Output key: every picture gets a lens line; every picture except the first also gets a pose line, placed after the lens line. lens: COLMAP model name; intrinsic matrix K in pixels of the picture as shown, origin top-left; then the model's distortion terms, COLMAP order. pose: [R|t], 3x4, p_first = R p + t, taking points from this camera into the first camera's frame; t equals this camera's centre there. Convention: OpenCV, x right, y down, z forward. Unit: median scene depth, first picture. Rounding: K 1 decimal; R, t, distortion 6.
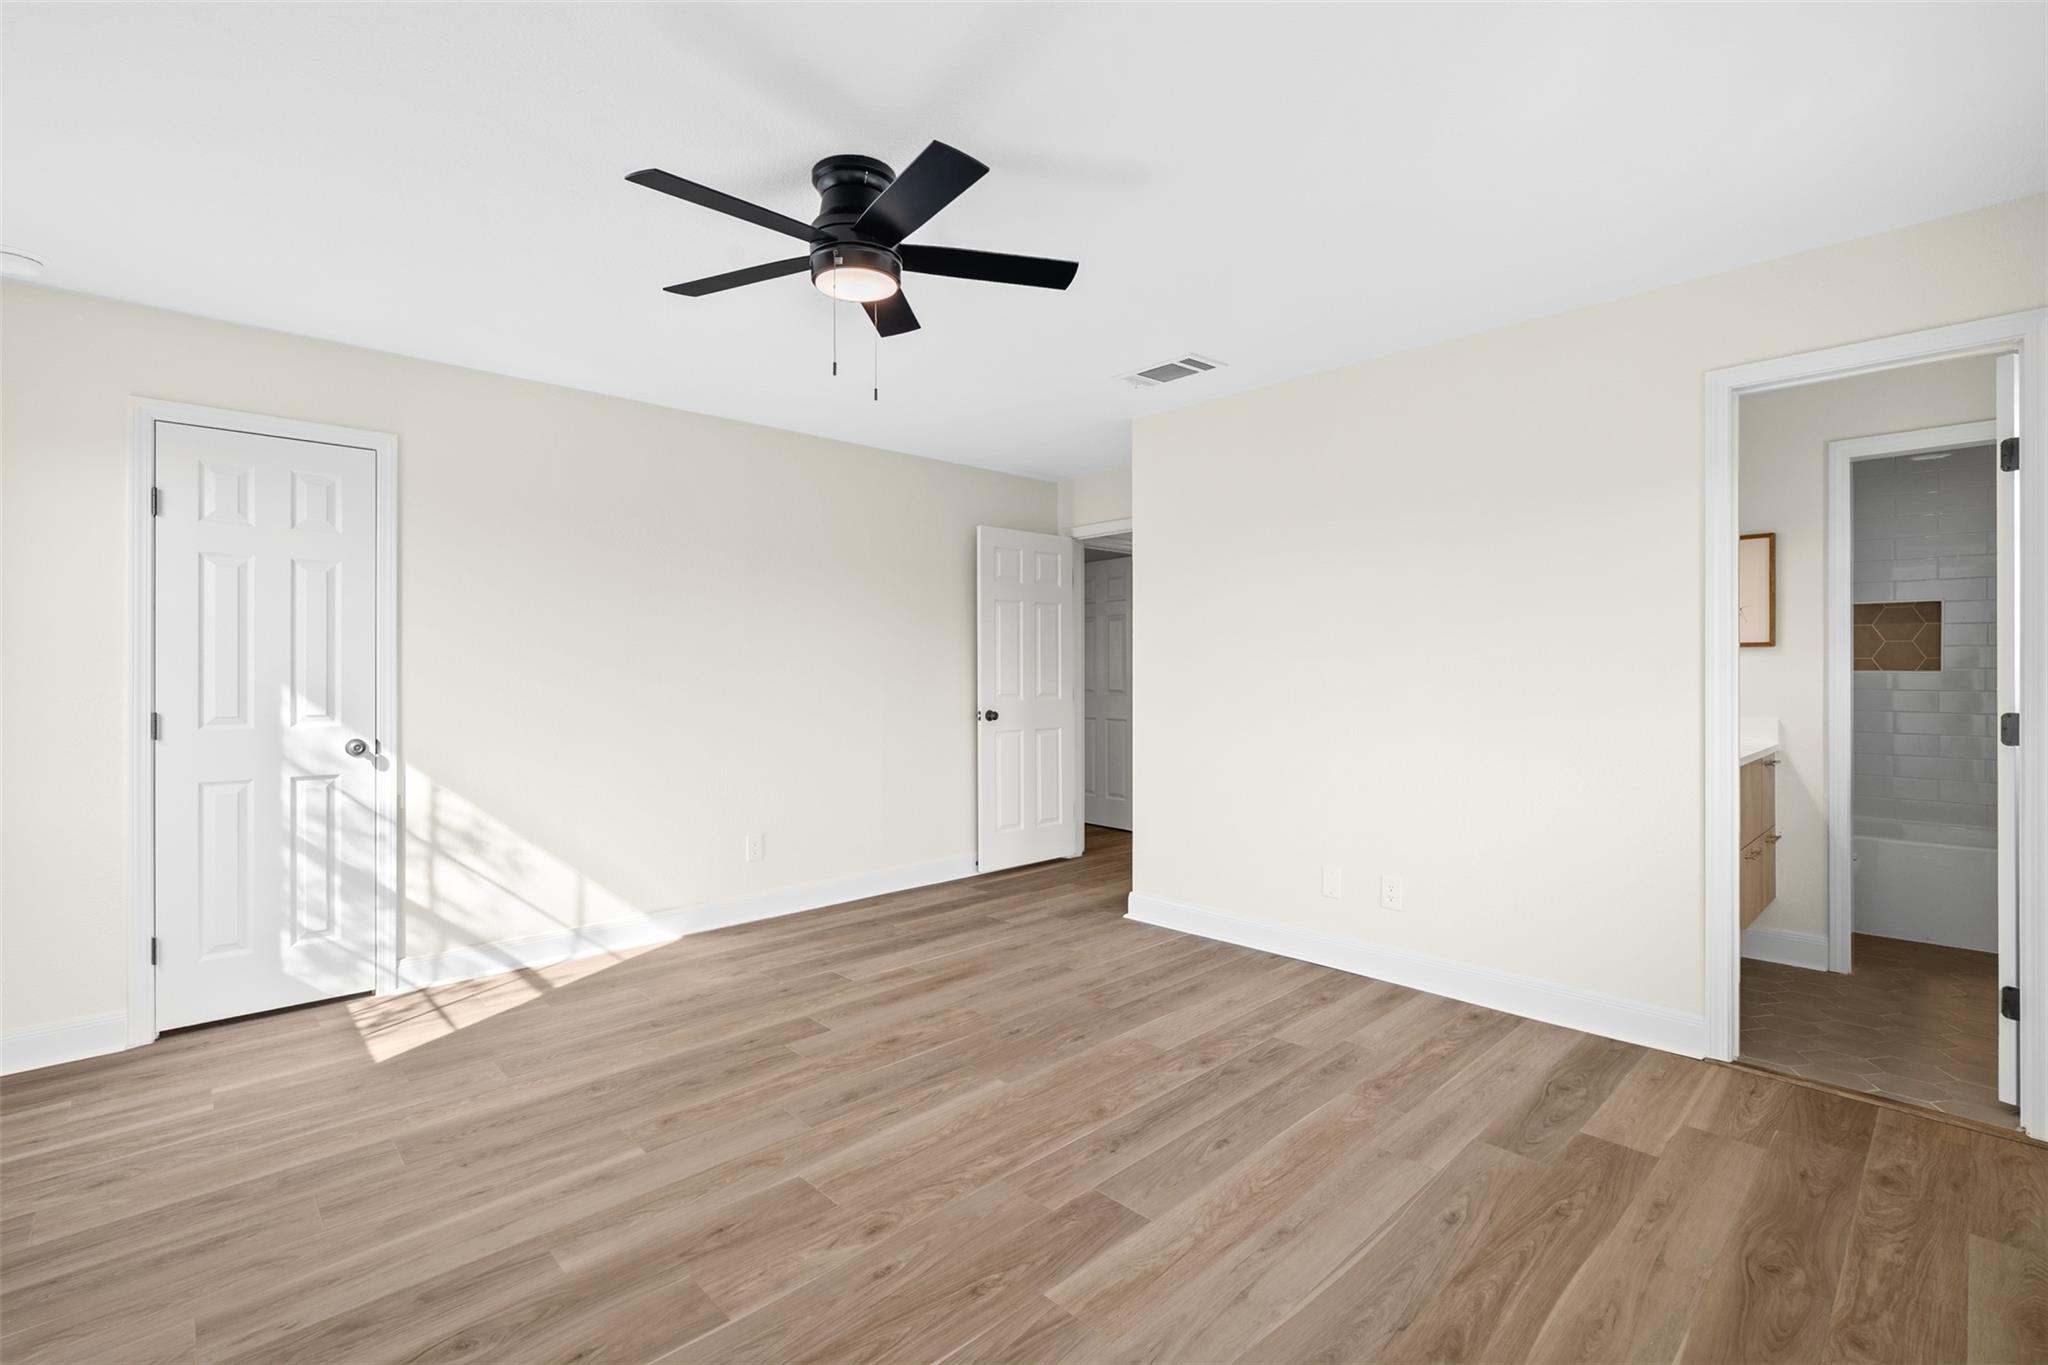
lens RADIAL K [[934.6, 0, 1020.1], [0, 934.6, 679.2], [0, 0, 1]] dist [-0.001683, -0.000280]
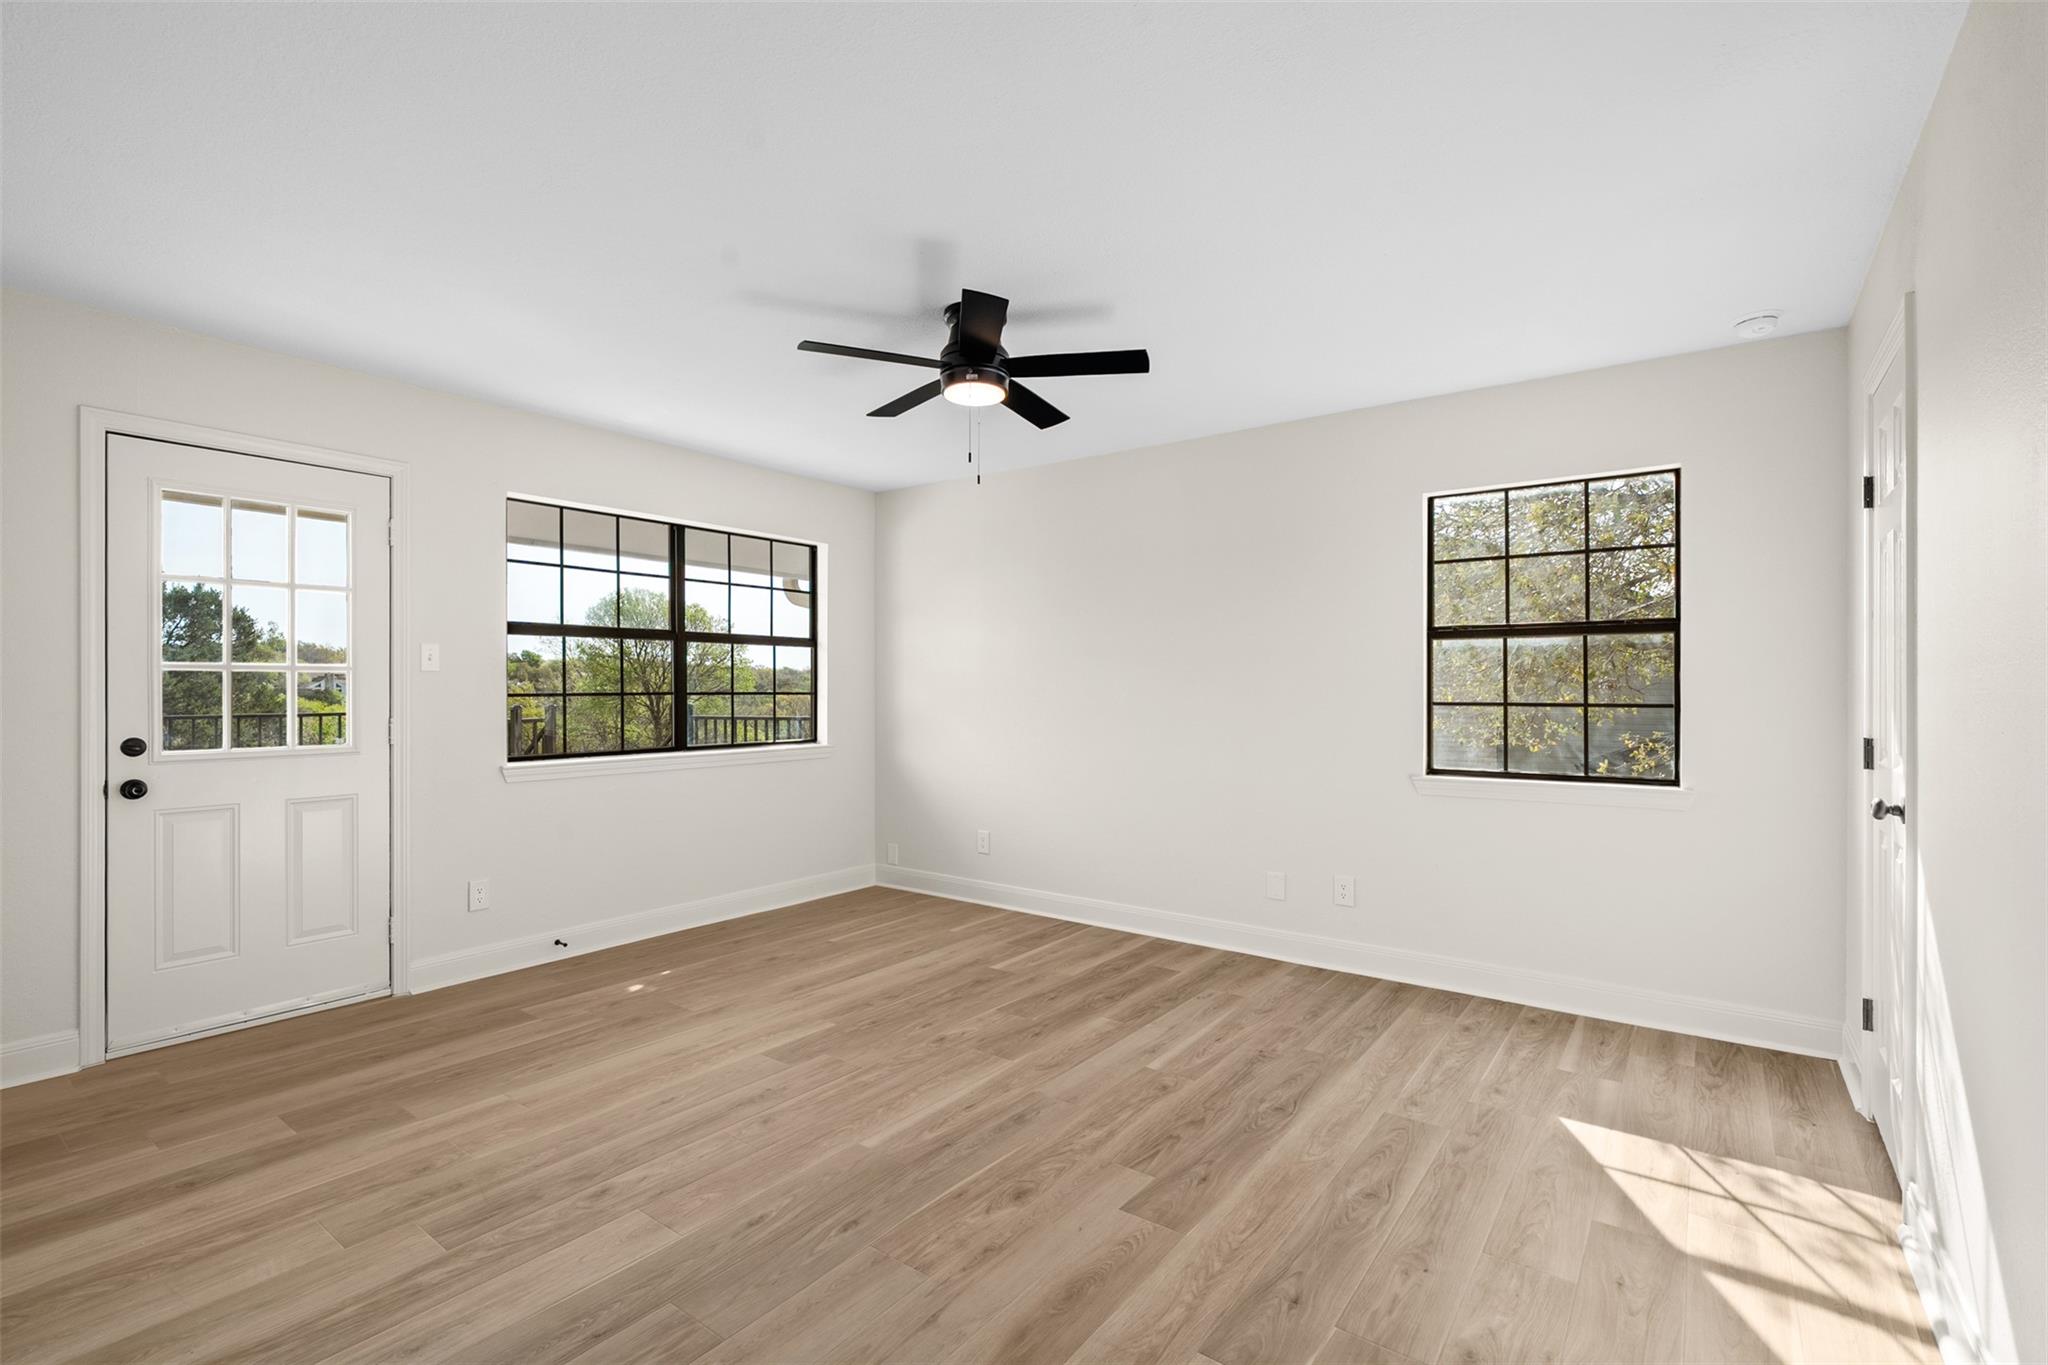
lens RADIAL K [[934.6, 0, 1020.1], [0, 934.6, 679.2], [0, 0, 1]] dist [-0.001683, -0.000280]
pose [[-0.985842, -0.002037, -0.167662, -0.015285], [-0.002270, 0.999997, 0.001200, -0.020256], [0.167659, 0.001563, -0.985844, 1.974094]]
